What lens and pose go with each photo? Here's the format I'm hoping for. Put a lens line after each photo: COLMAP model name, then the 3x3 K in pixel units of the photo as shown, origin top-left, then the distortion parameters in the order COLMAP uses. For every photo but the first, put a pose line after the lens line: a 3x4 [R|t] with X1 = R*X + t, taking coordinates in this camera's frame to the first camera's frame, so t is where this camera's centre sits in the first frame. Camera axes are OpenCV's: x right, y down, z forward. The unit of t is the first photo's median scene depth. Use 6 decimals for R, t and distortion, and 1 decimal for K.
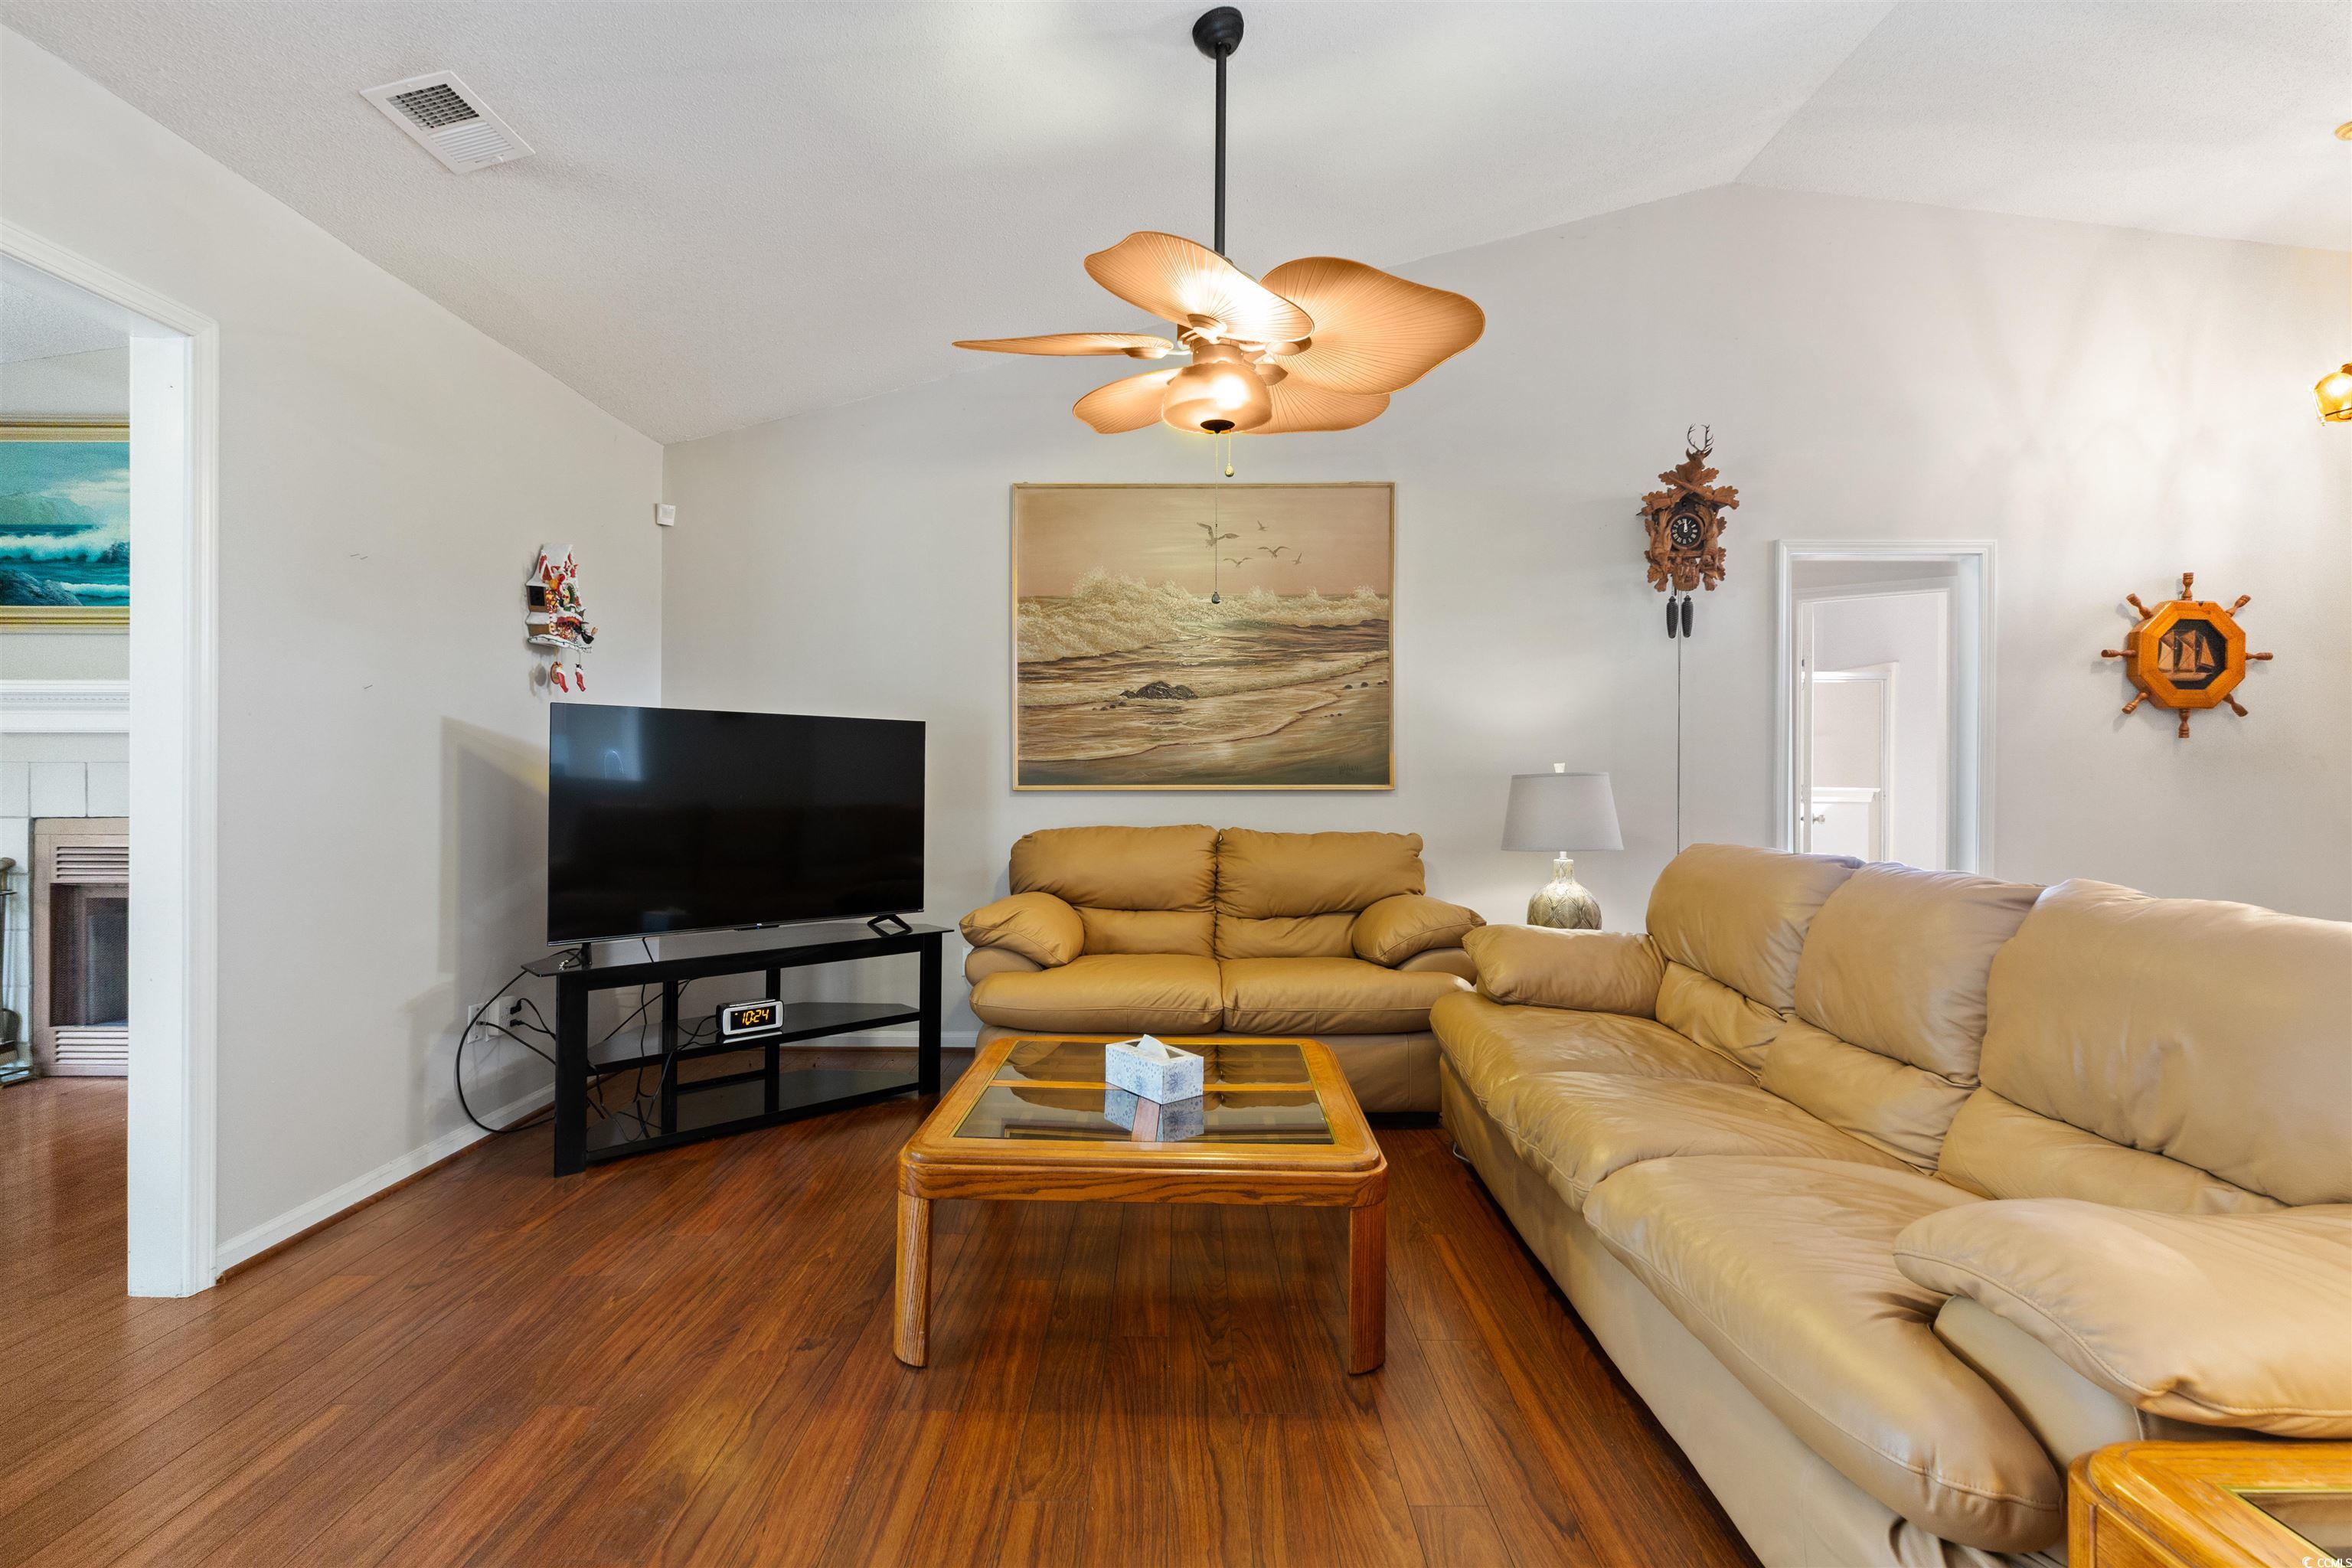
lens RADIAL K [[1053.3, 0, 1173.3], [0, 1053.3, 781.0], [0, 0, 1]] dist [0.002475, 0.000683]
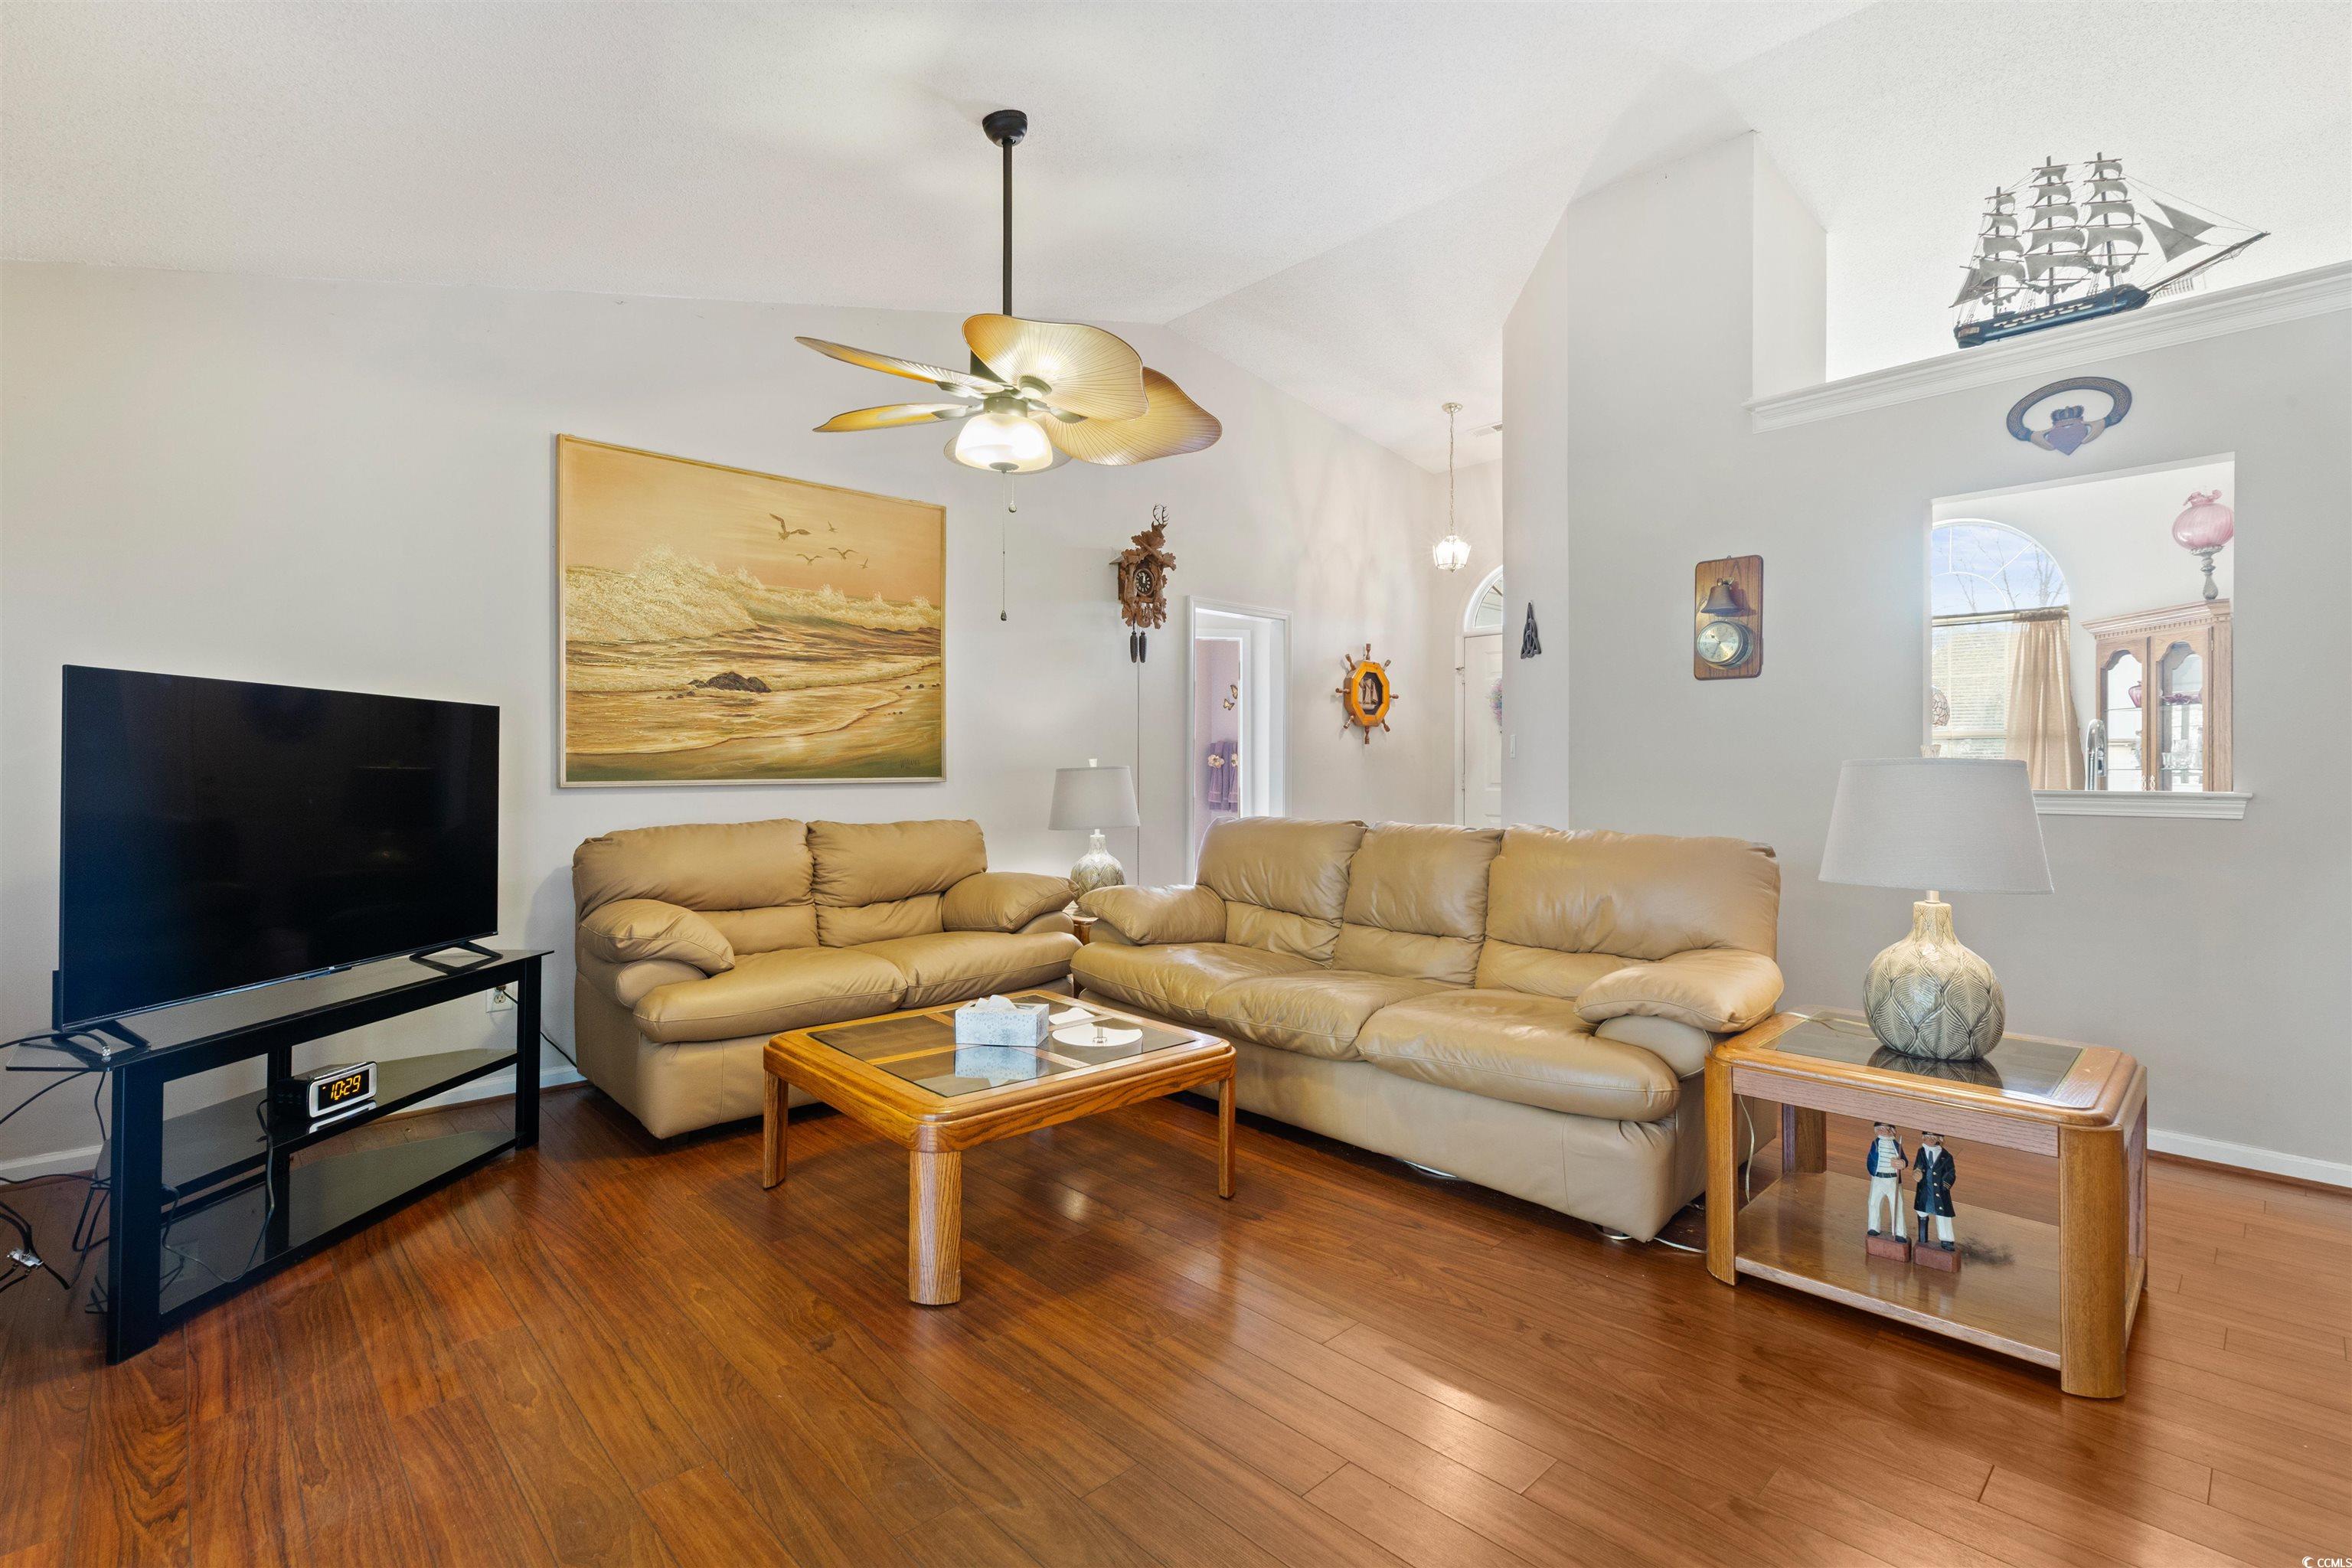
lens RADIAL K [[1081.2, 0, 1180.4], [0, 1081.2, 761.2], [0, 0, 1]] dist [0.029259, 0.000242]
pose [[0.720612, 0.002377, 0.693335, -0.408909], [0.004504, 0.999957, -0.008110, -0.003101], [-0.693324, 0.008967, 0.720570, 0.001212]]
